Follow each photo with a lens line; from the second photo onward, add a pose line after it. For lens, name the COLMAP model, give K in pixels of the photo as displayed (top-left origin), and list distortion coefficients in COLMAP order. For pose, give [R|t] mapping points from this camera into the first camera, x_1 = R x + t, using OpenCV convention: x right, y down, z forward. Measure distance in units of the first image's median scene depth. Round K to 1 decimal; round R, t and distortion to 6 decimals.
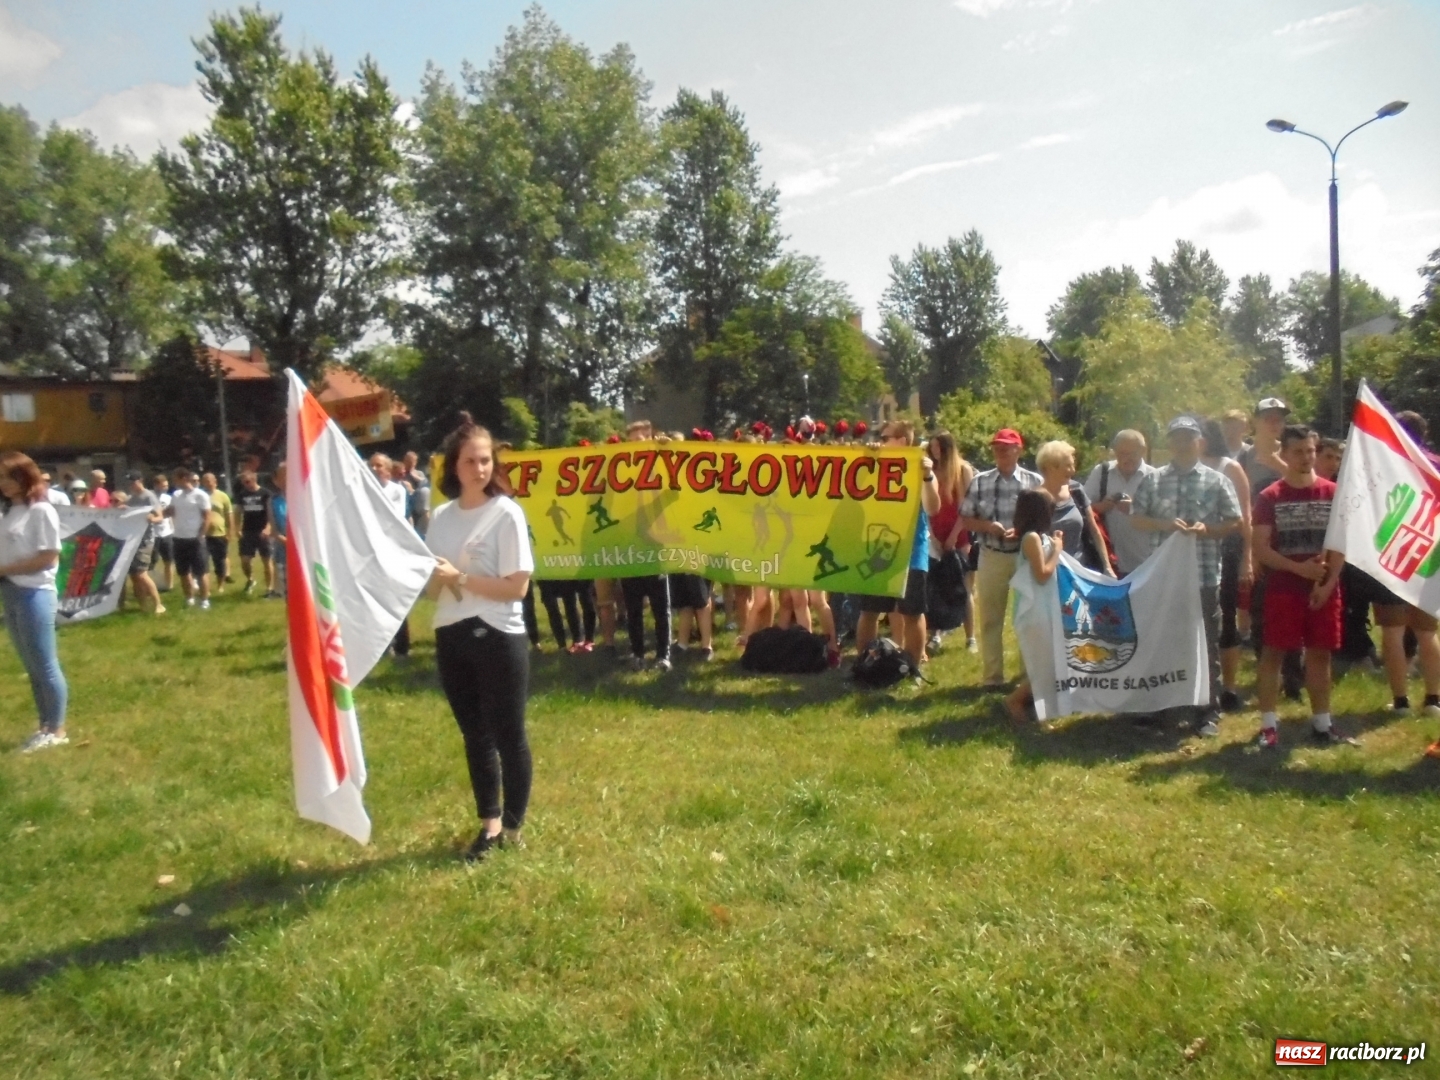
lens RADIAL K [[1088.0, 0, 722.5], [0, 1088.0, 530.5], [0, 0, 1]] dist [-0.128594, 0.110200]
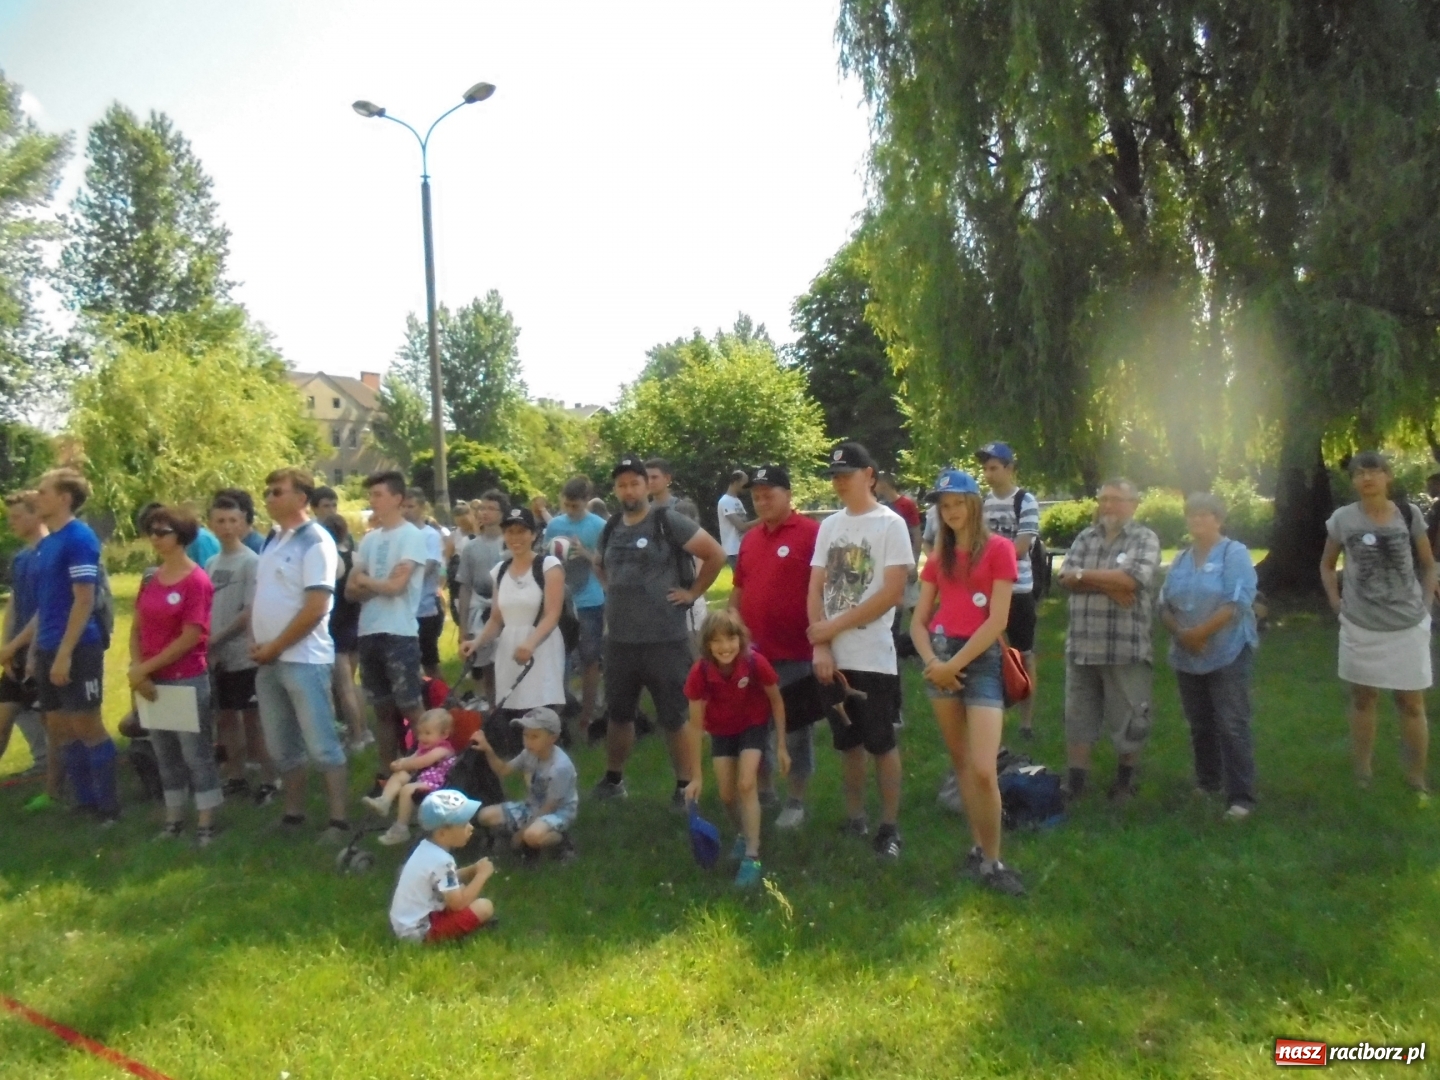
lens RADIAL K [[1088.0, 0, 715.5], [0, 1088.0, 530.5], [0, 0, 1]] dist [-0.128594, 0.110200]
pose [[0.953538, -0.004236, 0.301244, 0.174418], [0.023317, 0.997940, -0.059774, -0.005720], [-0.300370, 0.064021, 0.951672, 0.061370]]
